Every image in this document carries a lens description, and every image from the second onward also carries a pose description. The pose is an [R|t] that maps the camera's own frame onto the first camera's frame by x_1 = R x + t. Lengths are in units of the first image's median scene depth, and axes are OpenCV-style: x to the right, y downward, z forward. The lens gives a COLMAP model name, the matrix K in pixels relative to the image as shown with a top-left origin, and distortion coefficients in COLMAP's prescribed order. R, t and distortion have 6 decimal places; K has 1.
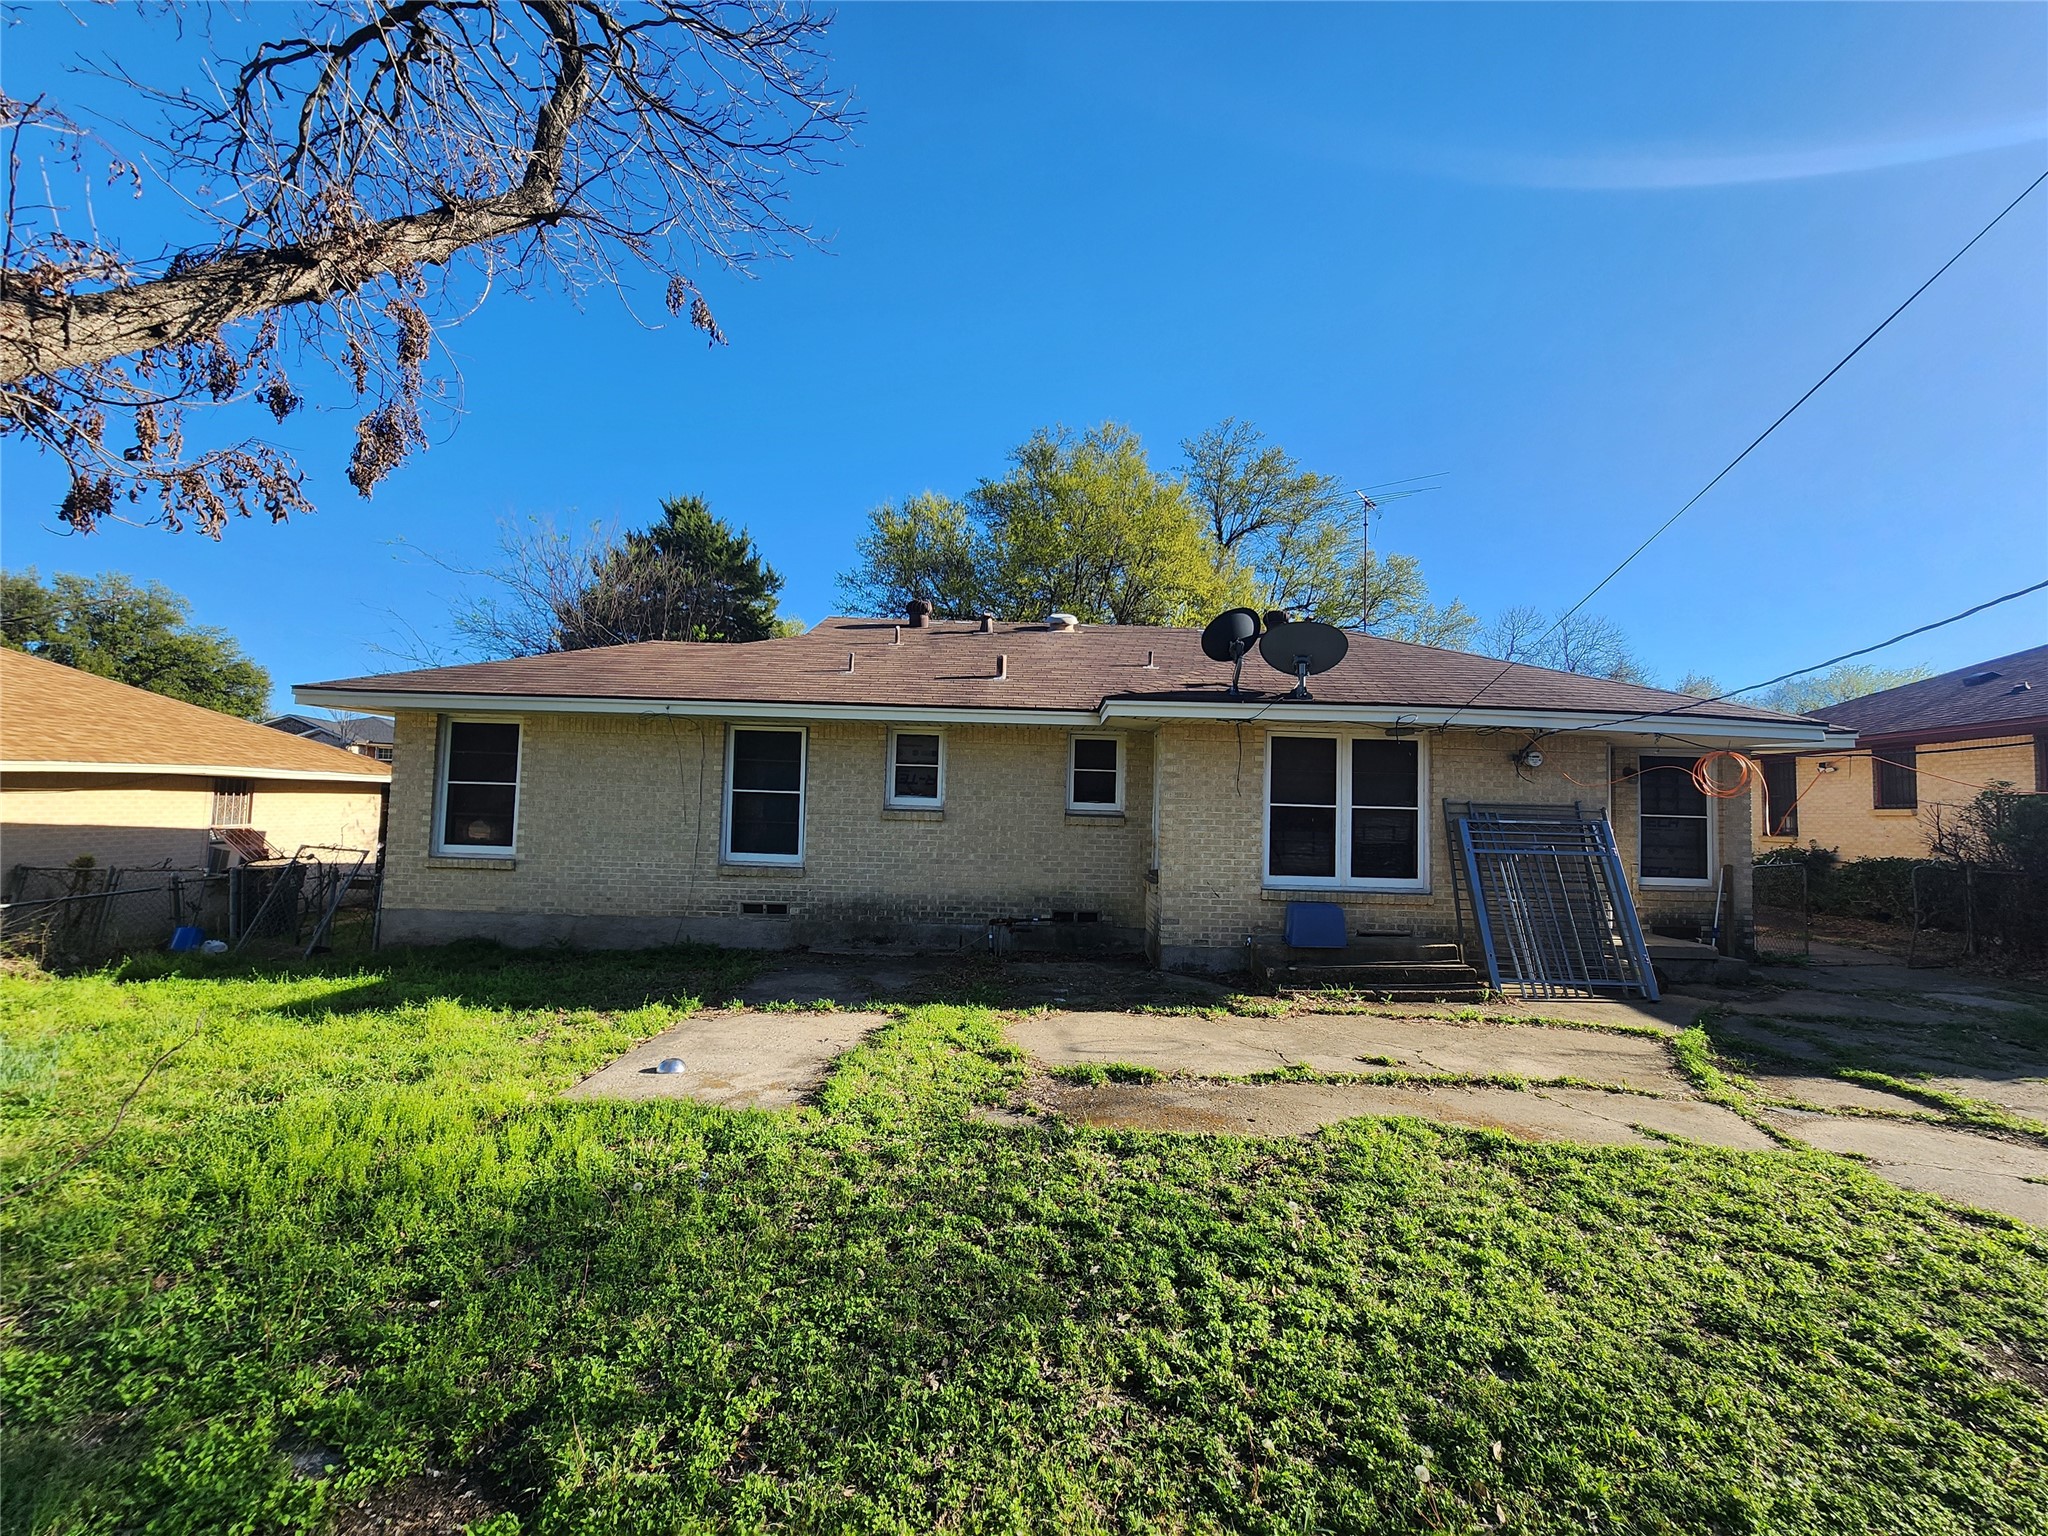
lens RADIAL K [[844.3, 0, 1023.6], [0, 844.3, 763.0], [0, 0, 1]] dist [0.000236, 0.000281]
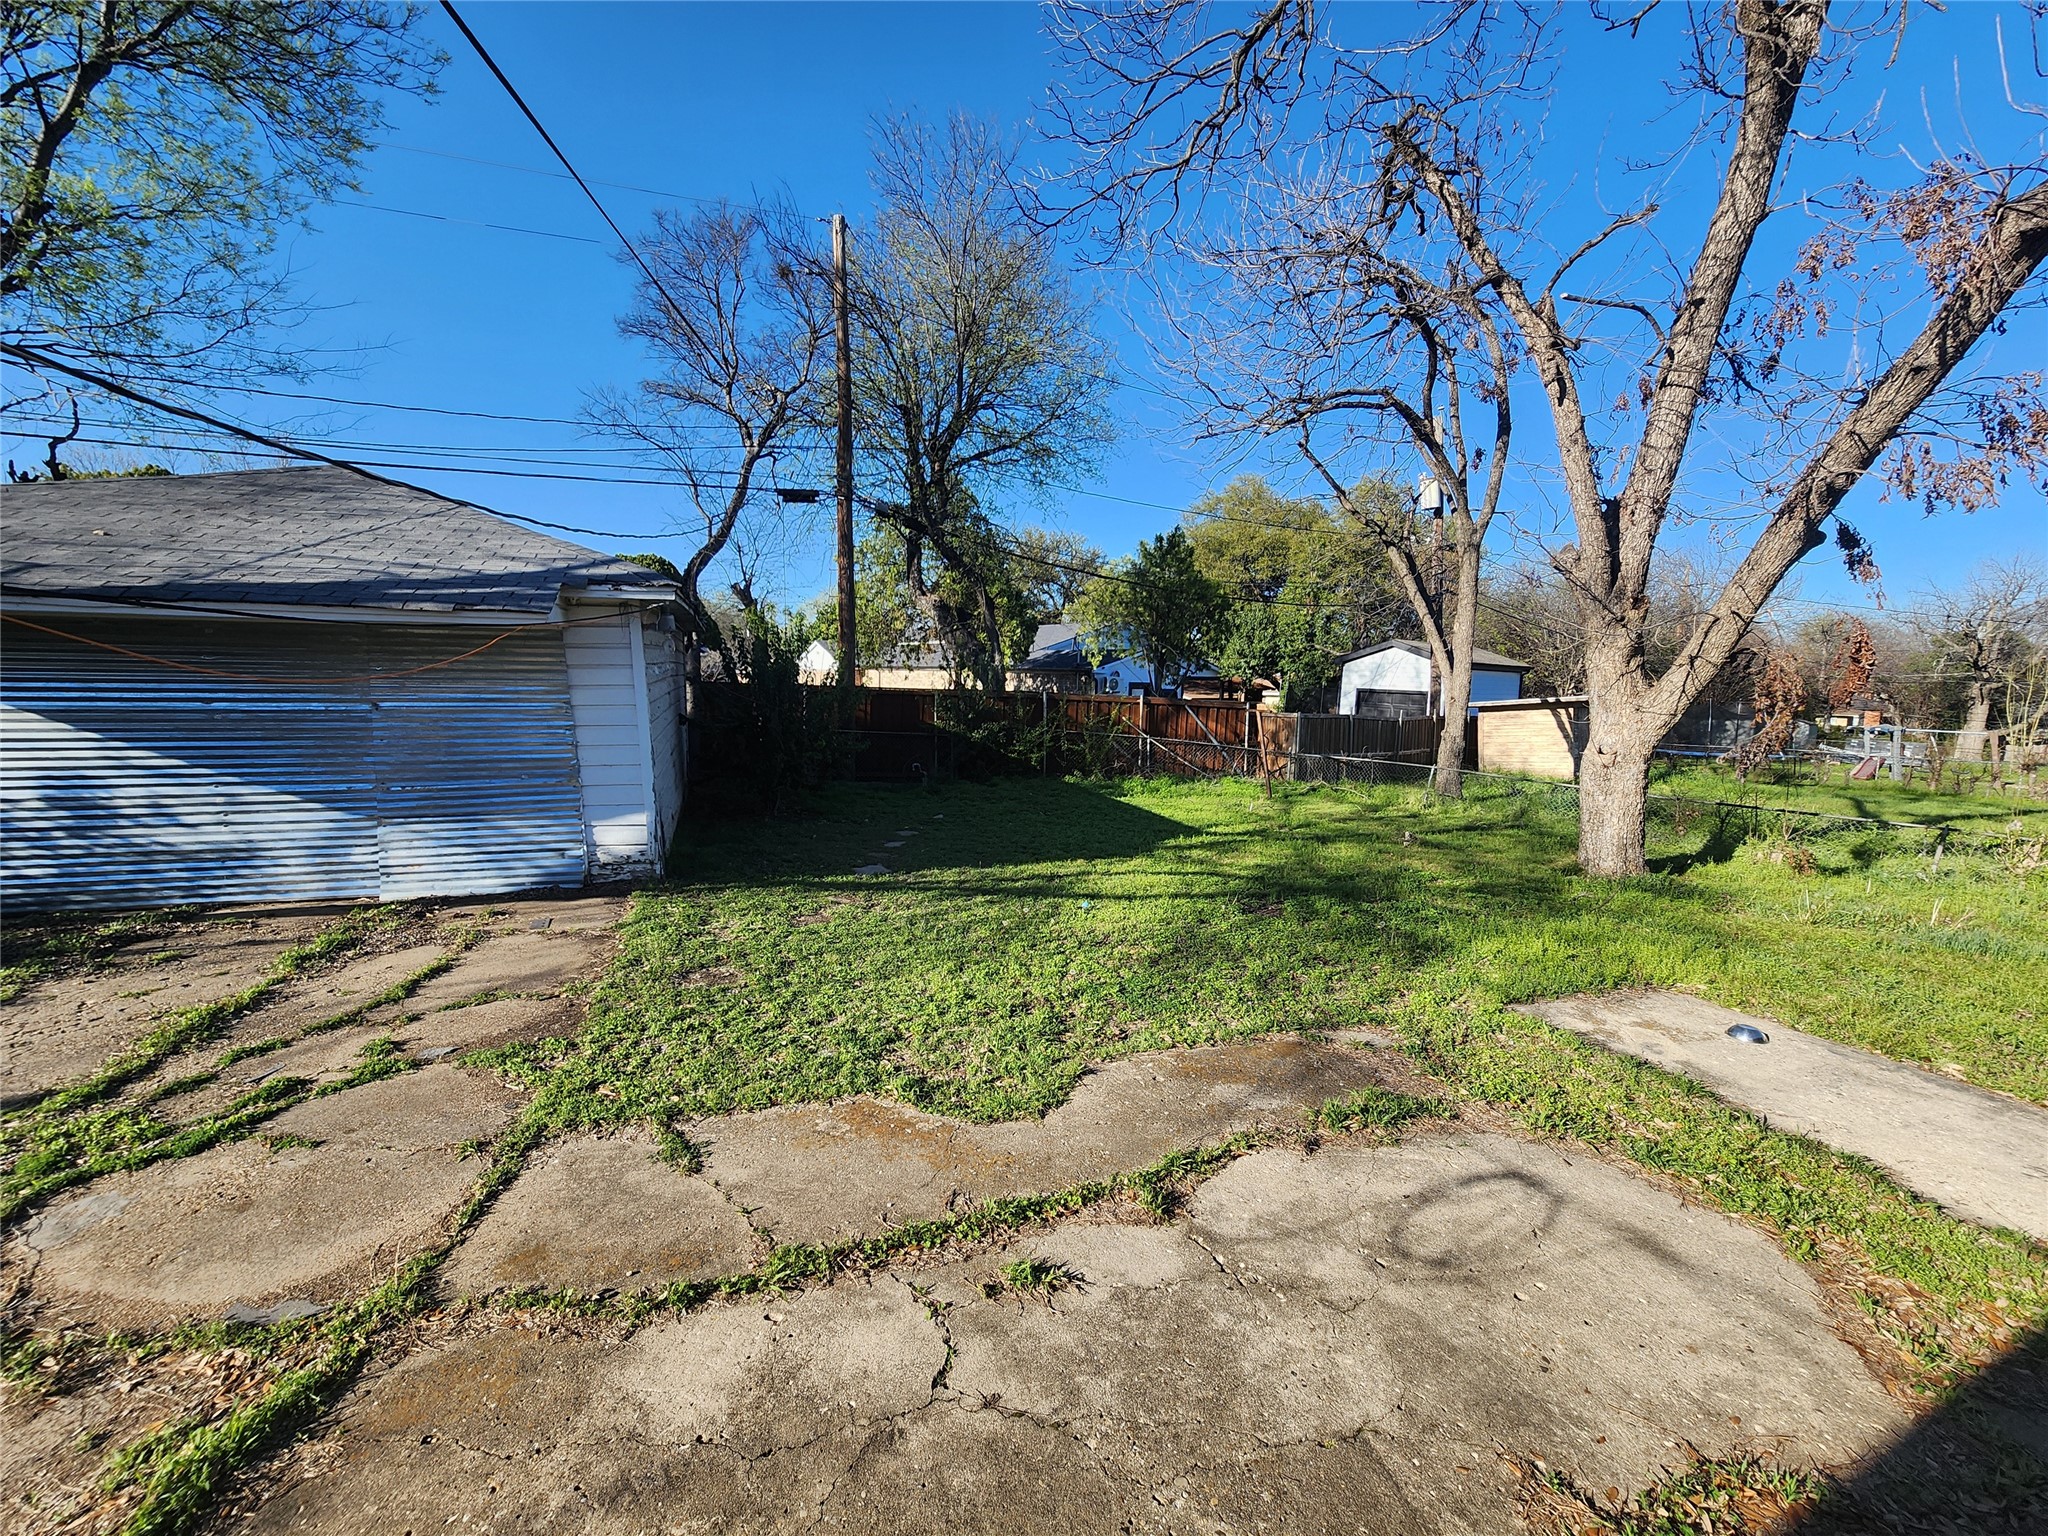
lens RADIAL K [[844.3, 0, 1030.5], [0, 844.3, 762.7], [0, 0, 1]] dist [0.000236, 0.000281]
pose [[-0.914763, 0.002013, -0.403986, 0.583284], [-0.018563, 0.998722, 0.047010, 0.037360], [0.403564, 0.050502, -0.913557, 1.347370]]
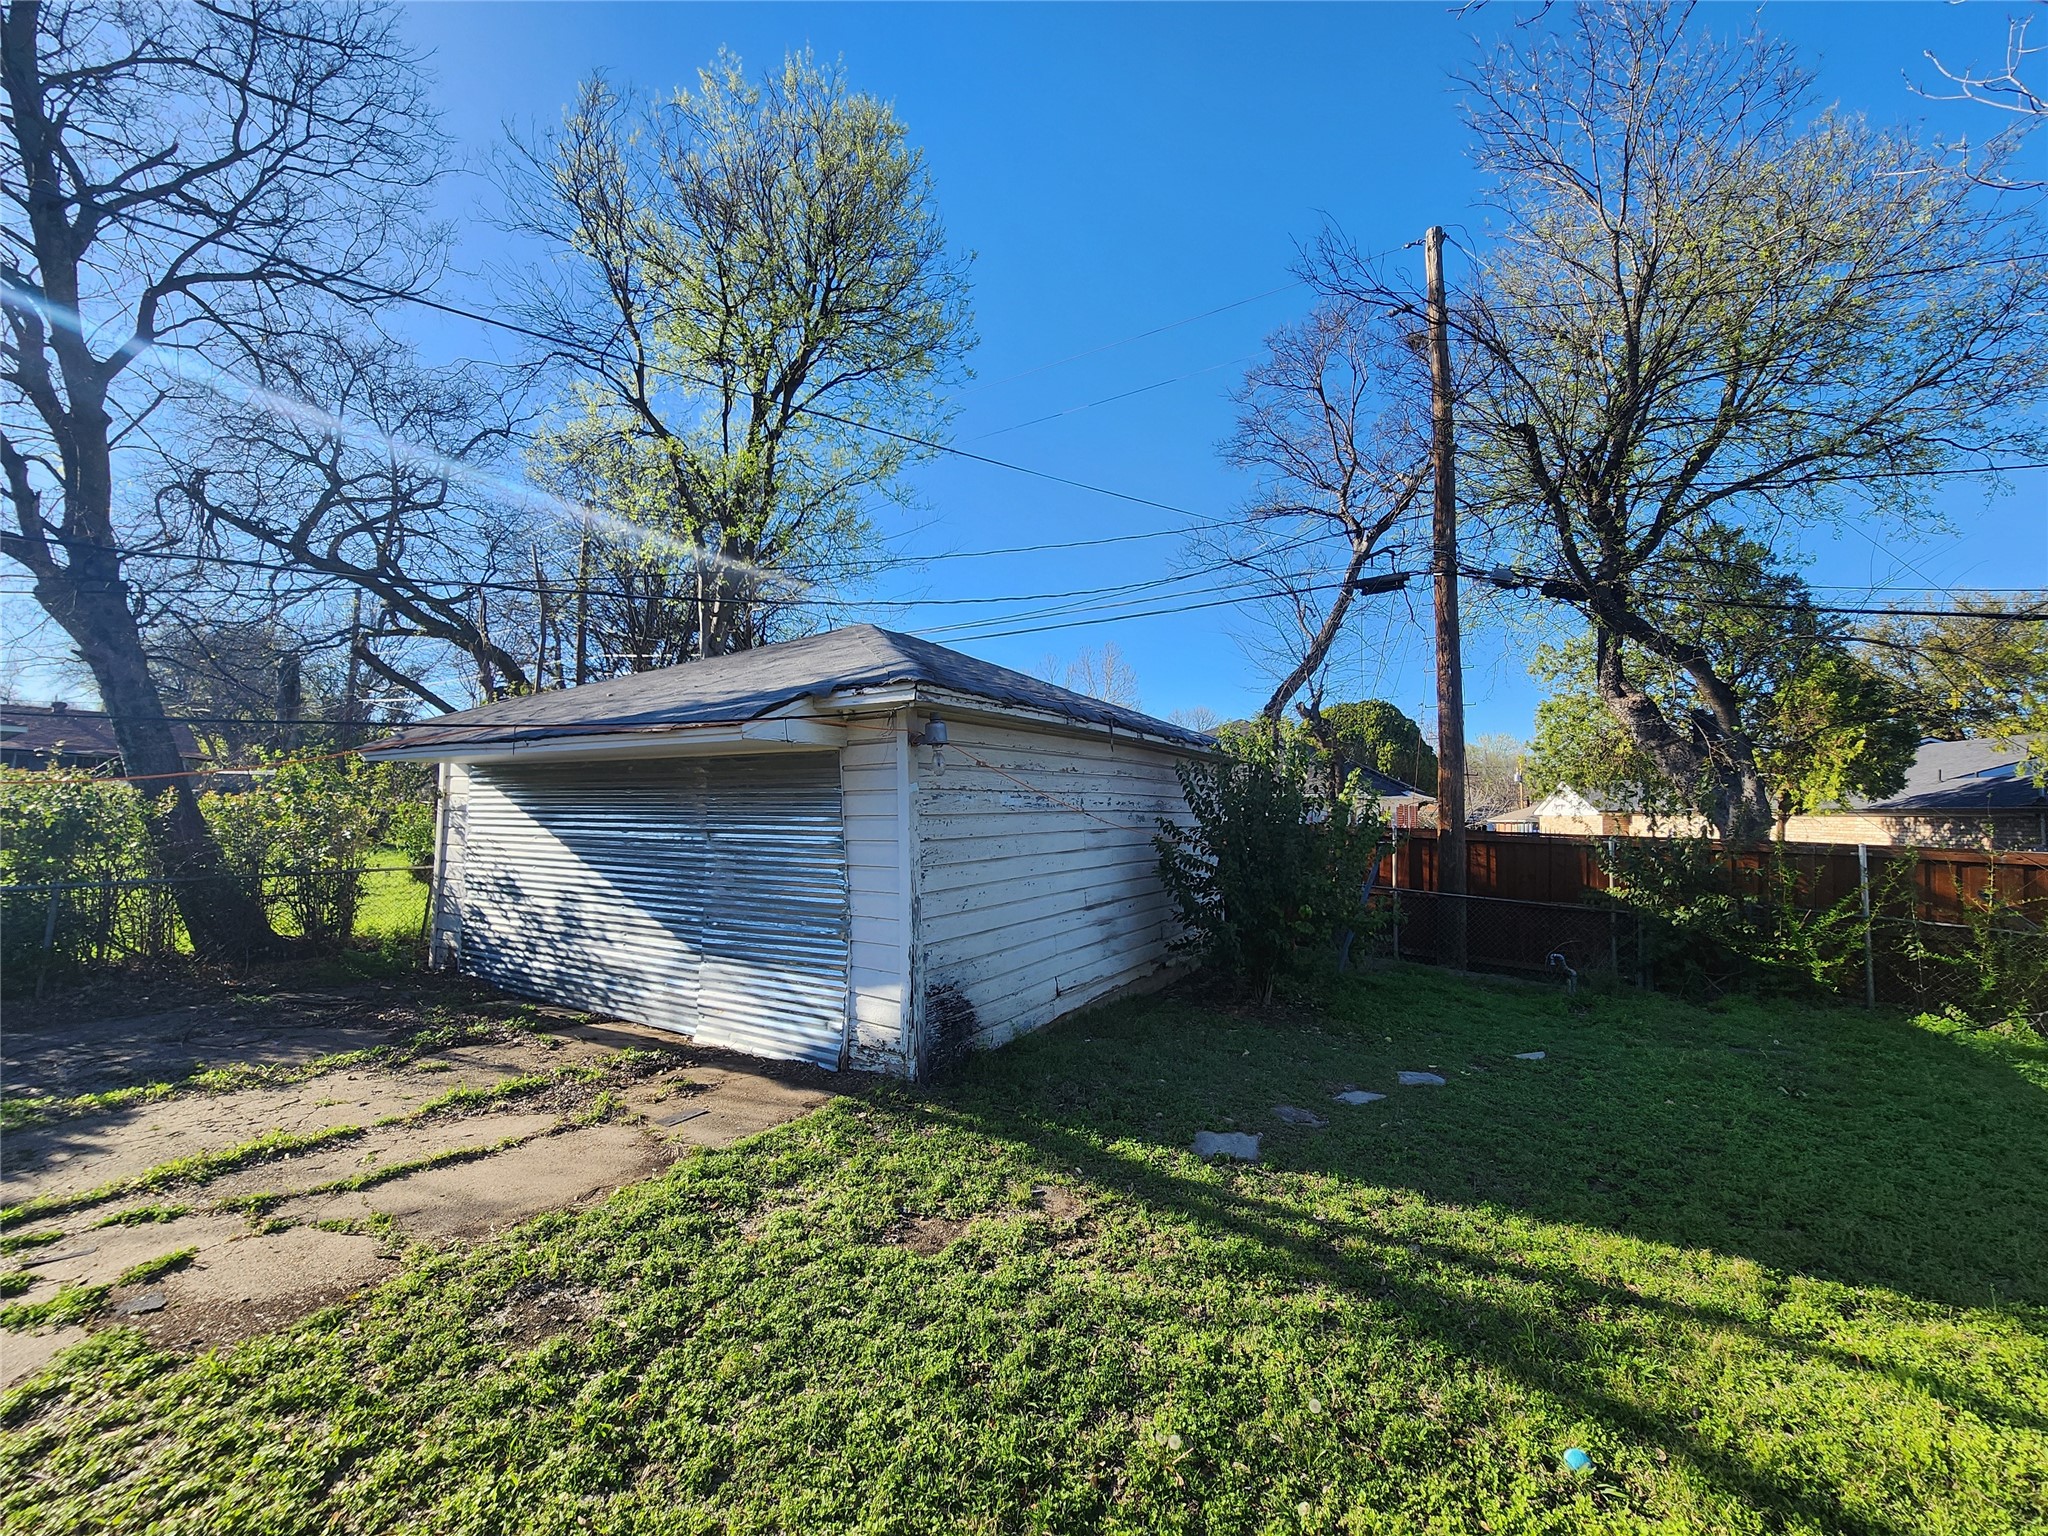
lens RADIAL K [[844.3, 0, 1014.9], [0, 844.3, 766.5], [0, 0, 1]] dist [0.000236, 0.000281]
pose [[-0.896242, -0.009130, 0.443472, 0.066232], [-0.055367, 0.994272, -0.091425, 0.017230], [-0.440097, -0.106493, -0.891613, 0.773831]]
